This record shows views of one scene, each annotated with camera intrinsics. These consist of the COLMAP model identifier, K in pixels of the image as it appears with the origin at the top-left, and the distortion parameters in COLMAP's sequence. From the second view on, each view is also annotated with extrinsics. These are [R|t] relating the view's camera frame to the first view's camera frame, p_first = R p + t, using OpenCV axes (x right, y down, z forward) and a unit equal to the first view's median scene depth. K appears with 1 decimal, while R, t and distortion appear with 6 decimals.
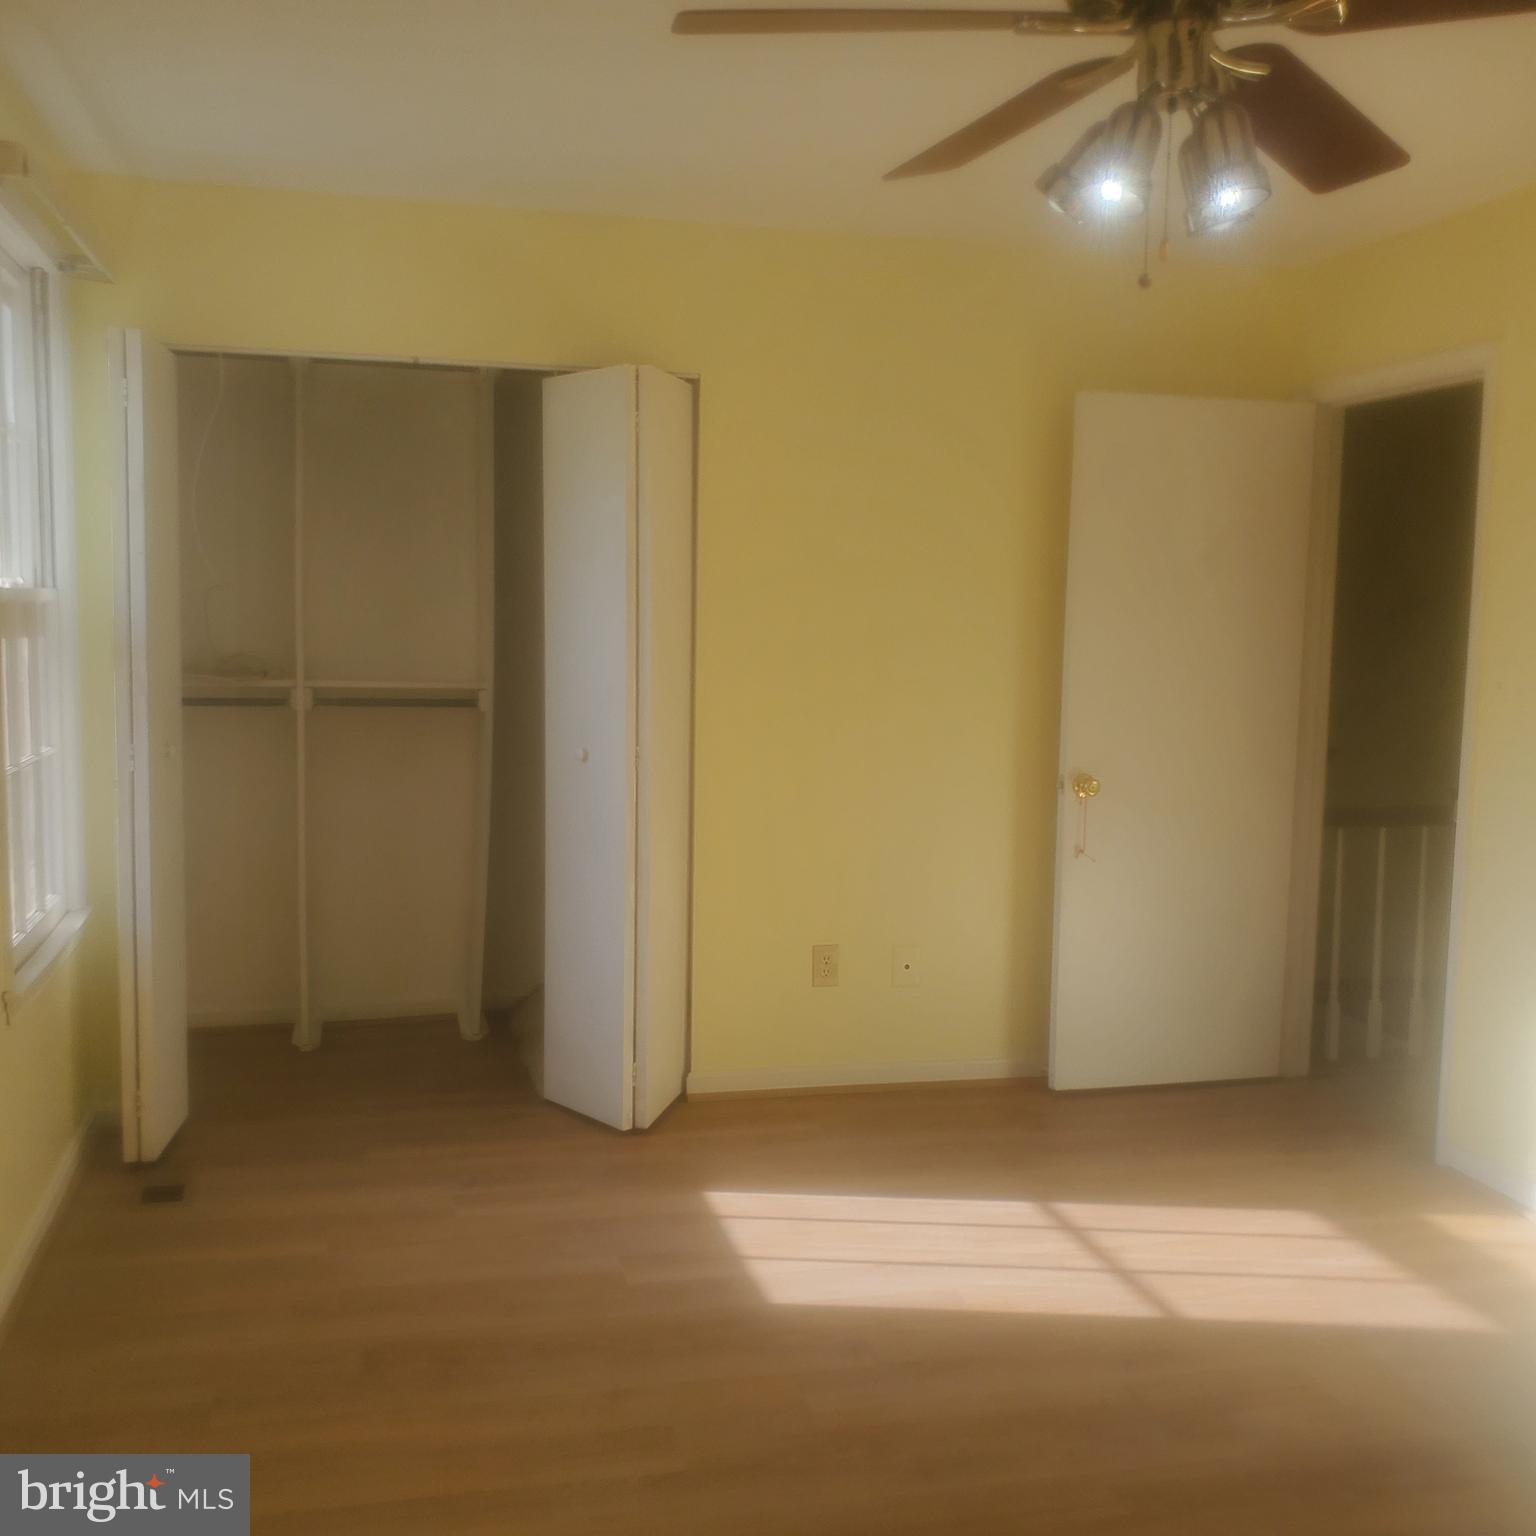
lens RADIAL K [[1575.8, 0, 780.6], [0, 1575.8, 791.5], [0, 0, 1]] dist [0.008326, -0.025887]
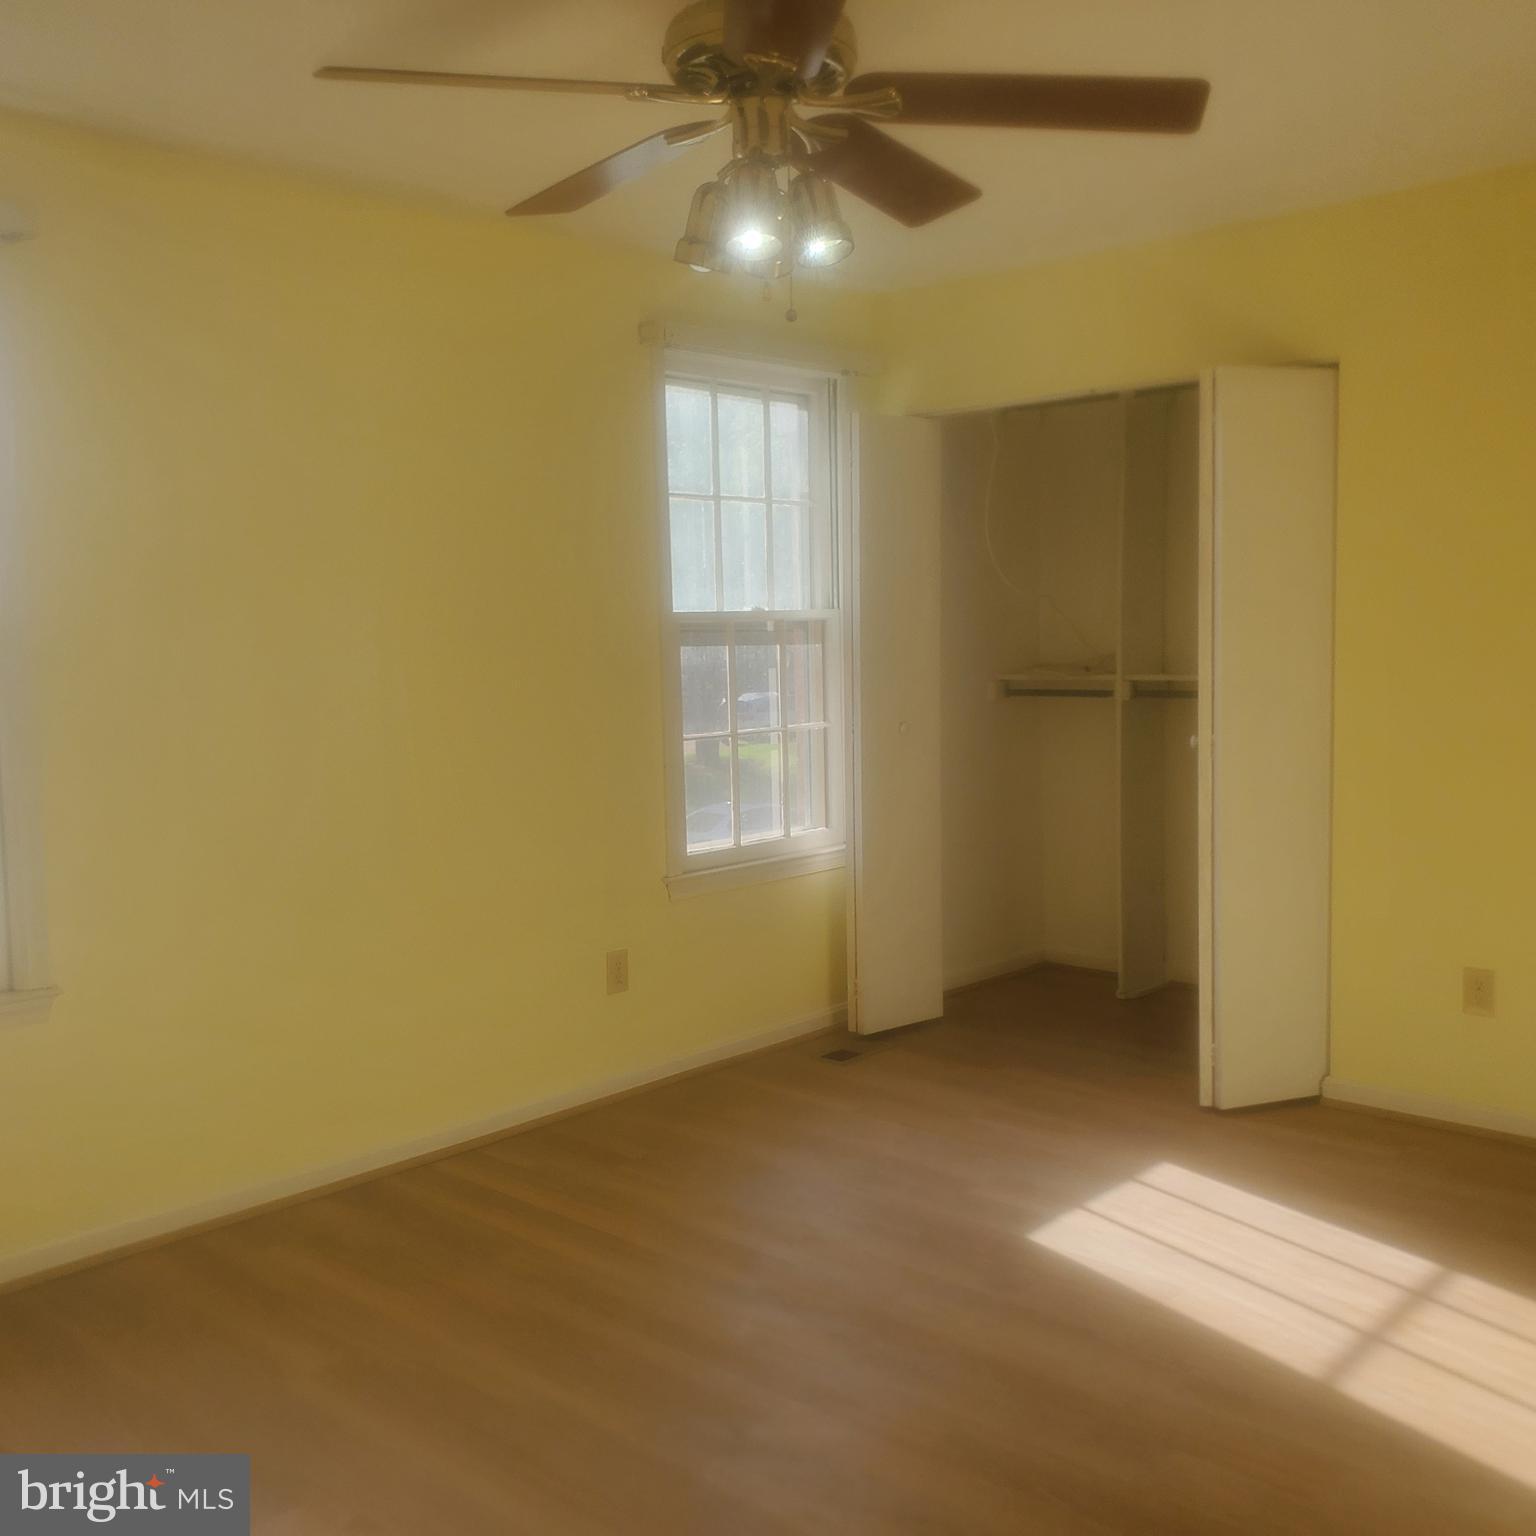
lens RADIAL K [[1640.2, 0, 768.0], [0, 1640.2, 768.0], [0, 0, 1]] dist [0.009111, -0.035216]
pose [[0.534391, 0.041677, -0.844209, 0.654733], [-0.057463, 0.998264, 0.012908, -0.004341], [0.843282, 0.041613, 0.535858, 0.173747]]
